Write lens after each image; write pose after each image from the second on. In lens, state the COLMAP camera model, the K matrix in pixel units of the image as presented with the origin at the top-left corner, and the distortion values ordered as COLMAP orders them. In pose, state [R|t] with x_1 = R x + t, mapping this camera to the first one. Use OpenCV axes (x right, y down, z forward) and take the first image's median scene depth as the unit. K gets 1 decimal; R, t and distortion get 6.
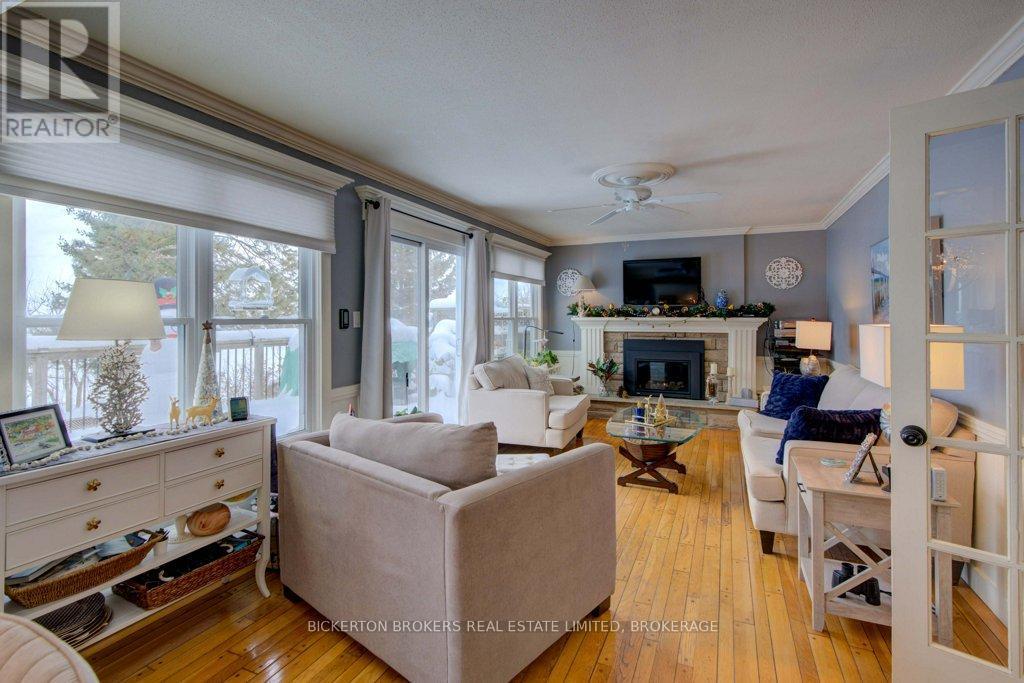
lens RADIAL K [[488.7, 0, 511.7], [0, 488.7, 310.1], [0, 0, 1]] dist [0.001722, 0.000579]
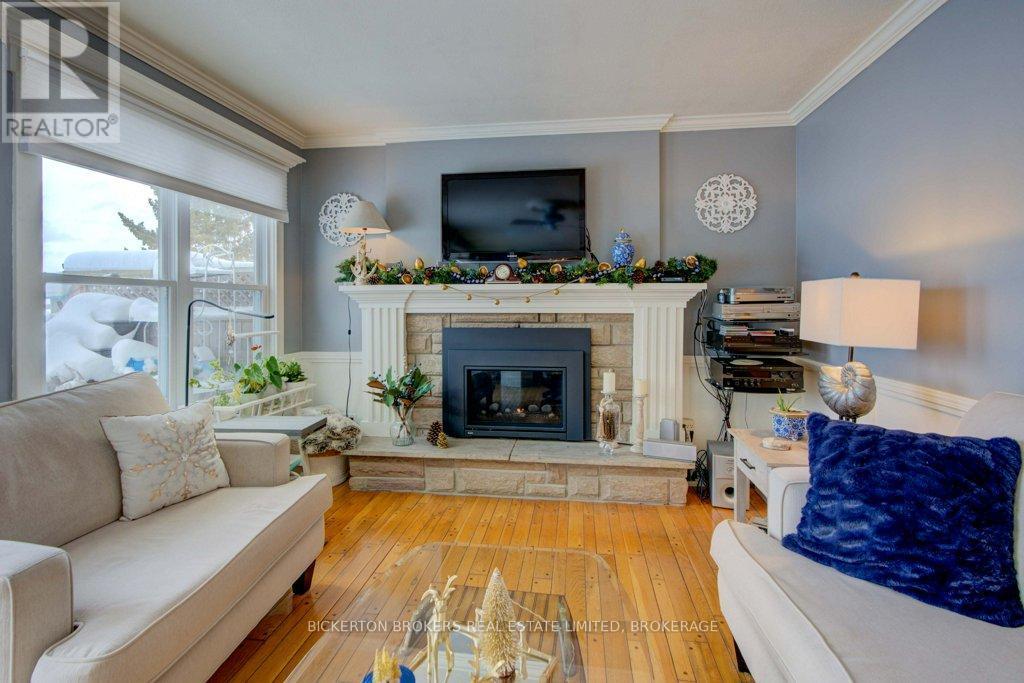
lens RADIAL K [[488.7, 0, 511.7], [0, 488.7, 310.1], [0, 0, 1]] dist [0.001722, 0.000579]
pose [[0.960790, -0.006131, 0.277209, 0.162455], [-0.000893, 0.999682, 0.025207, 0.028901], [-0.277276, -0.024466, 0.960479, 0.506653]]
